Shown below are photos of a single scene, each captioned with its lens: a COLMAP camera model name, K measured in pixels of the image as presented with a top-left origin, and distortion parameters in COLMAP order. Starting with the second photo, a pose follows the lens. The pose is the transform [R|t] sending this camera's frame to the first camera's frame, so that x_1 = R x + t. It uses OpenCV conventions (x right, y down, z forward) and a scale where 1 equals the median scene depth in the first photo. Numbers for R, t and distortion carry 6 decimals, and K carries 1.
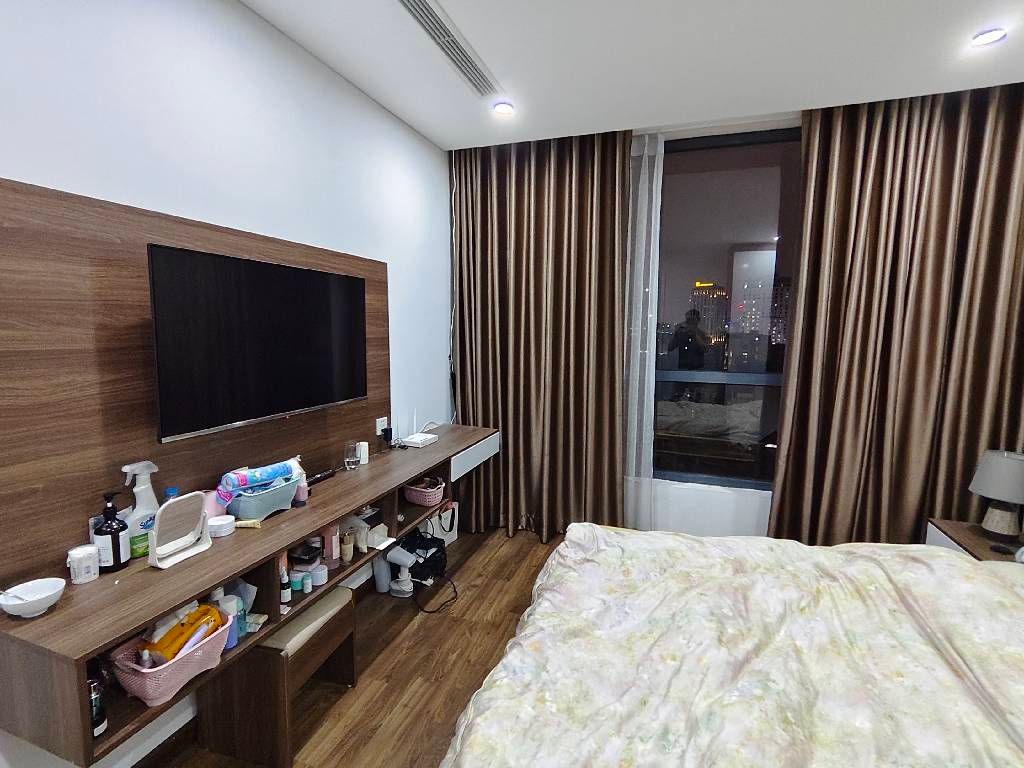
lens RADIAL K [[485.0, 0, 516.5], [0, 485.0, 382.7], [0, 0, 1]] dist [0.005466, 0.000891]
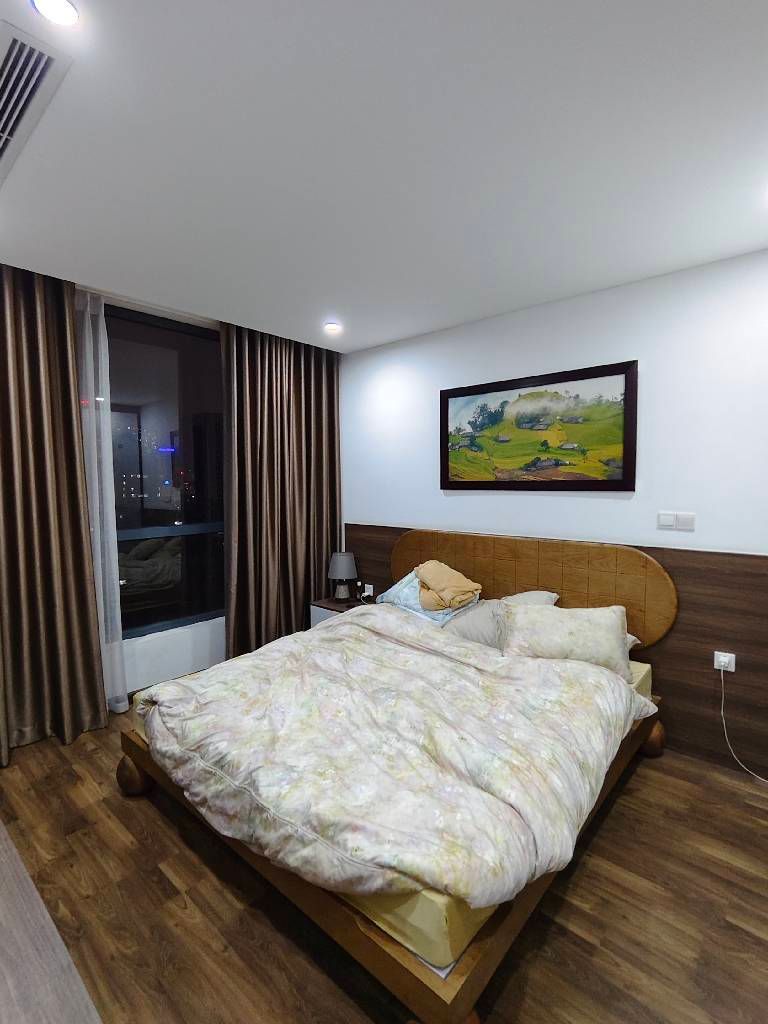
lens RADIAL K [[485.0, 0, 385.0], [0, 485.0, 513.9], [0, 0, 1]] dist [0.005466, 0.000891]
pose [[0.399306, -0.080337, 0.913291, -0.525936], [0.119145, 0.992253, 0.035191, -0.038074], [-0.909043, 0.094762, 0.405784, 0.123541]]
